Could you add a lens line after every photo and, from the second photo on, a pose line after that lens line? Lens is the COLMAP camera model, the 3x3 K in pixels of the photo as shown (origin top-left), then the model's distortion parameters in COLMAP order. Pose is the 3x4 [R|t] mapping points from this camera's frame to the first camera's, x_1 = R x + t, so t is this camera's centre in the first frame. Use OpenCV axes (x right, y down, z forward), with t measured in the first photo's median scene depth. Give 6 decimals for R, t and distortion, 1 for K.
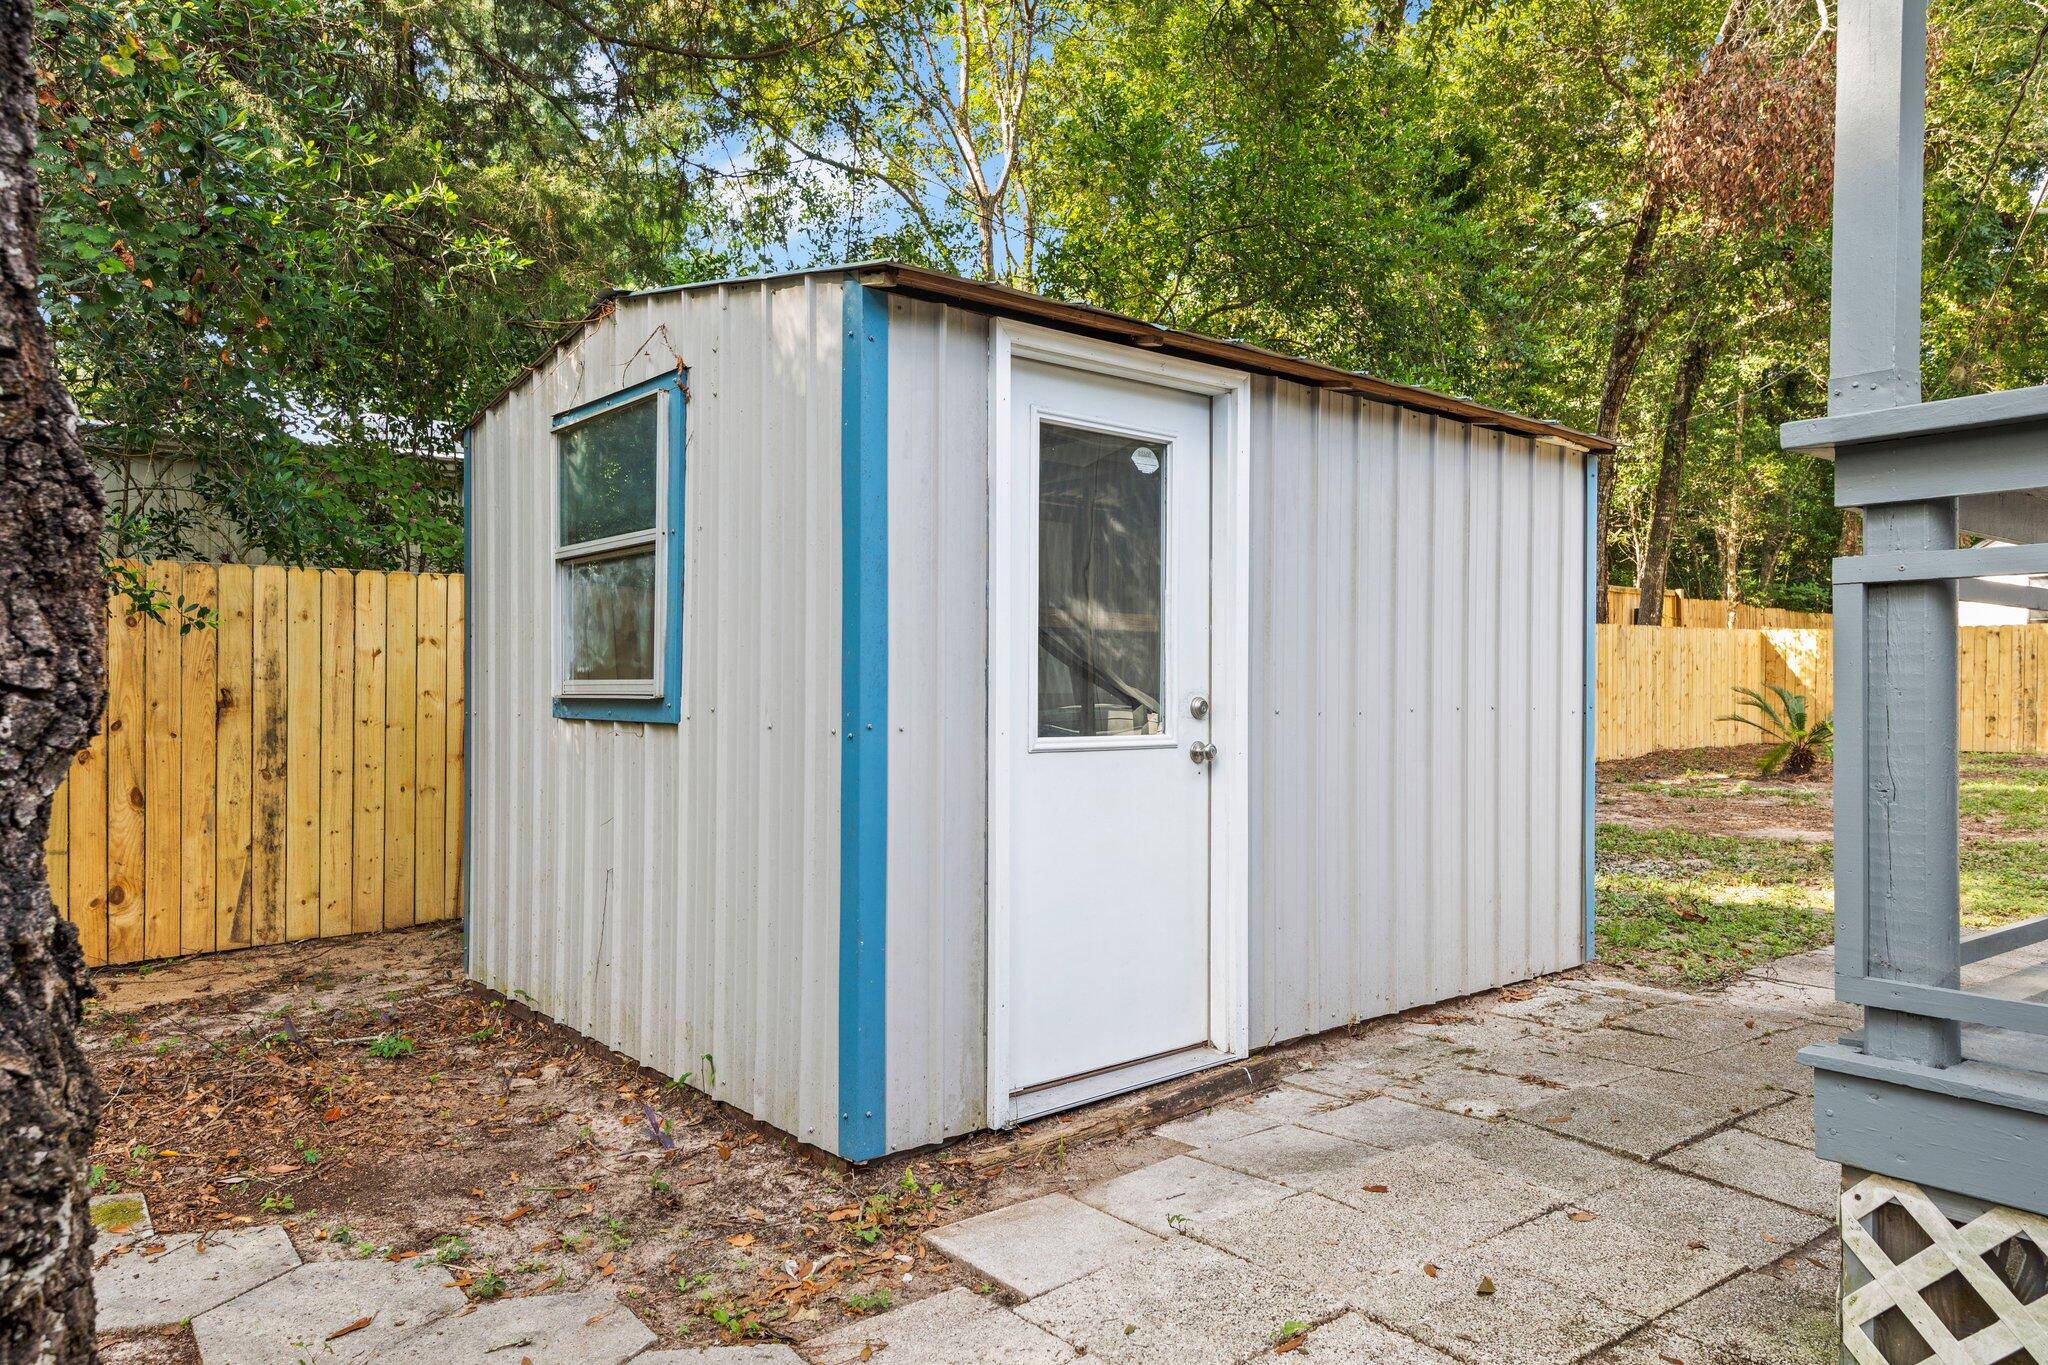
lens RADIAL K [[1338.1, 0, 1024.0], [0, 1338.1, 682.5], [0, 0, 1]] dist [0.004989, 0.001752]
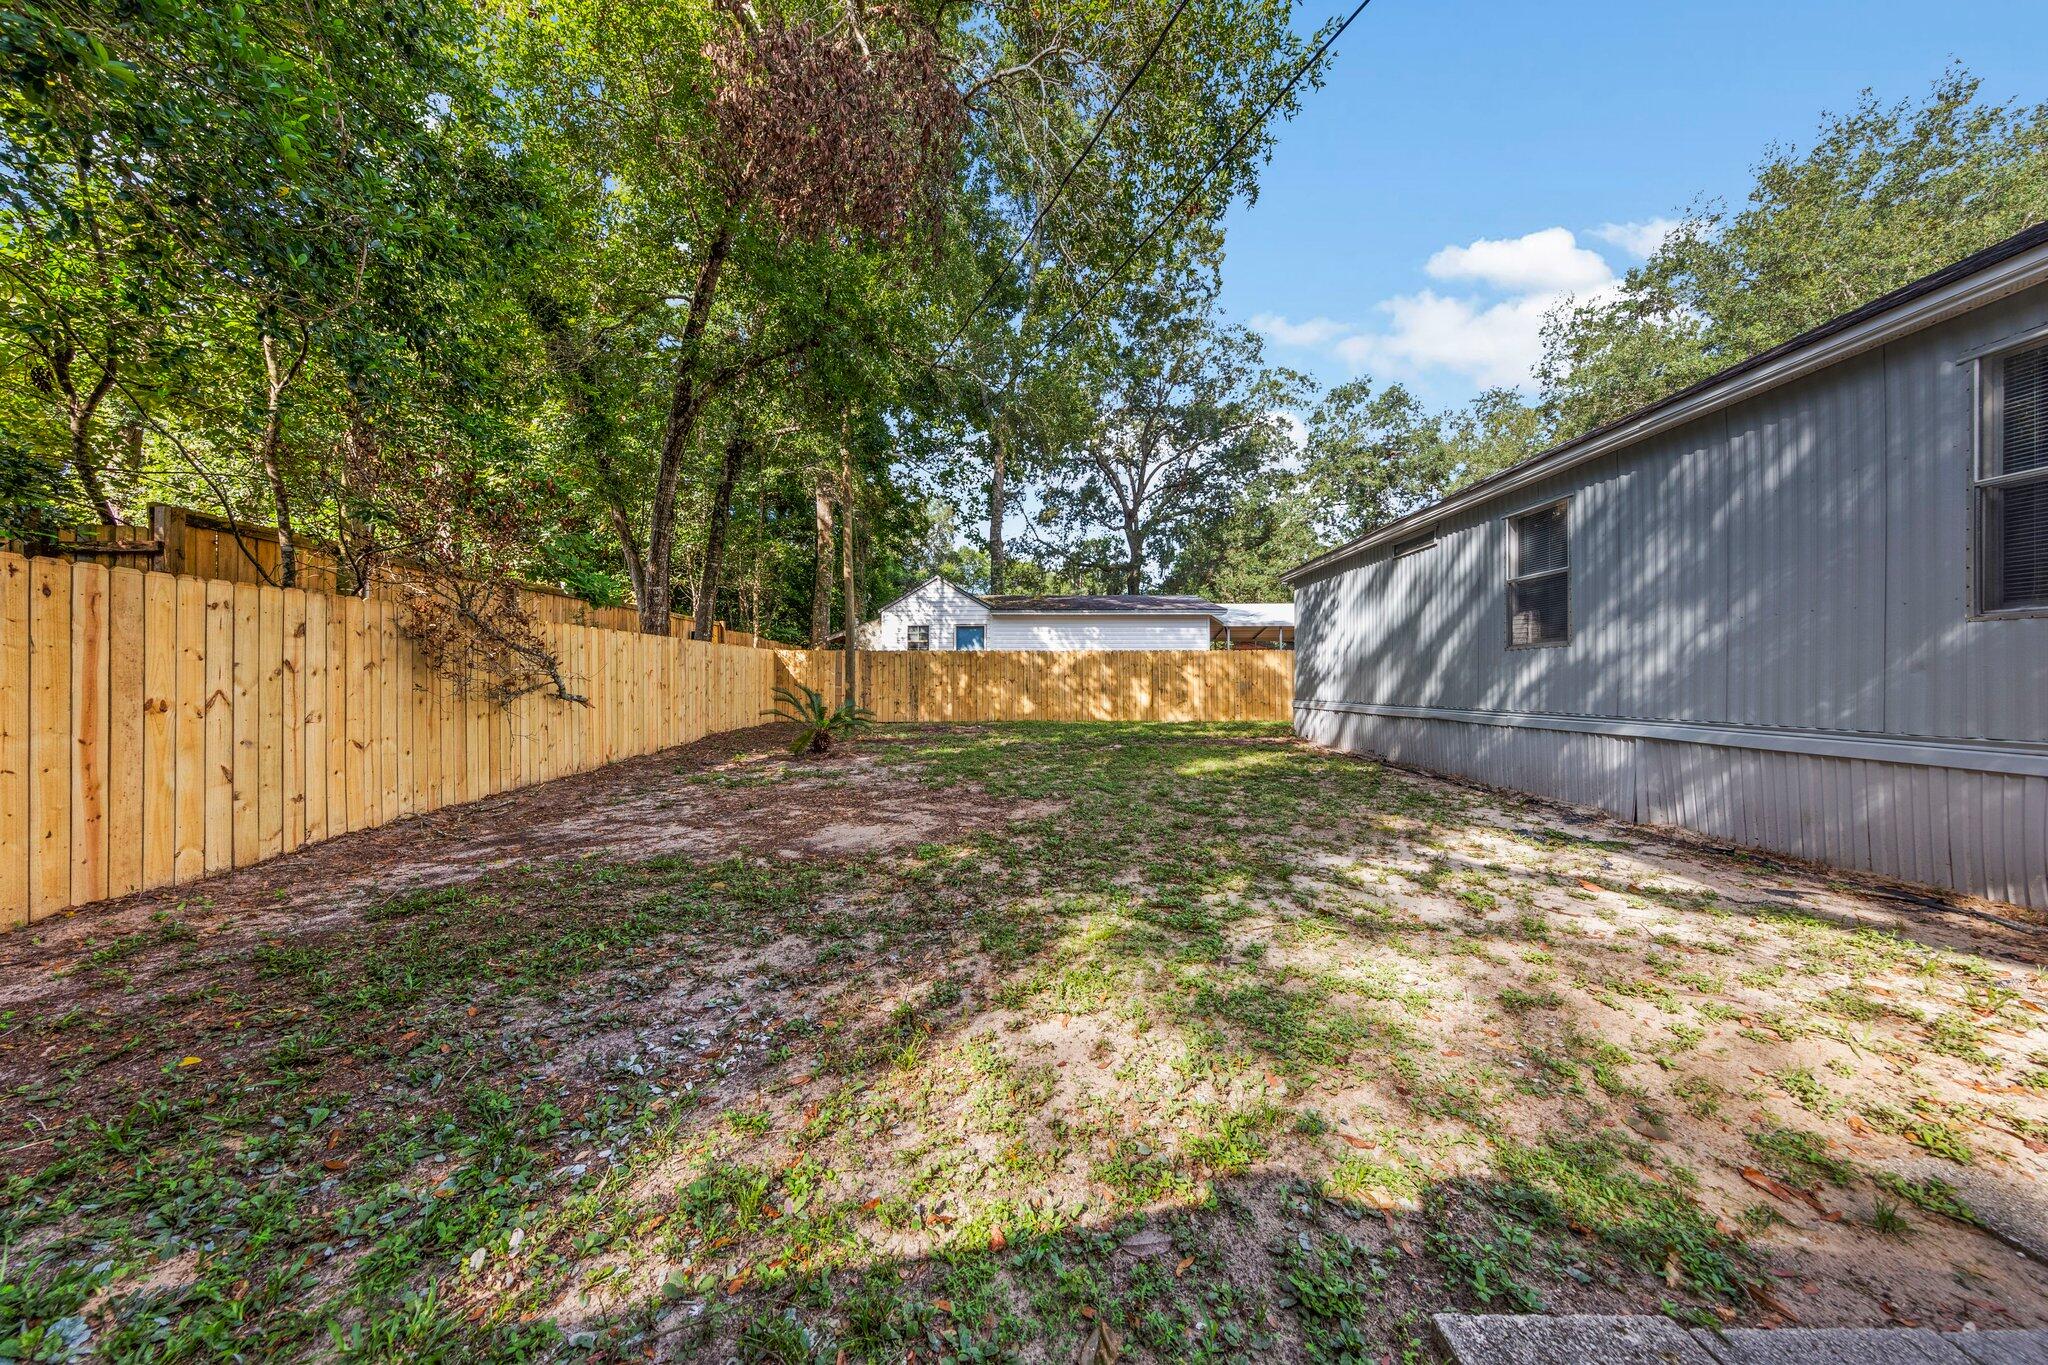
lens RADIAL K [[645.7, 0, 1026.3], [0, 645.7, 685.0], [0, 0, 1]] dist [0.005779, 0.000201]
pose [[0.617372, -0.006400, 0.786645, 0.136694], [0.000433, 0.999970, 0.007796, -0.002292], [-0.786671, -0.004472, 0.617356, 0.300820]]
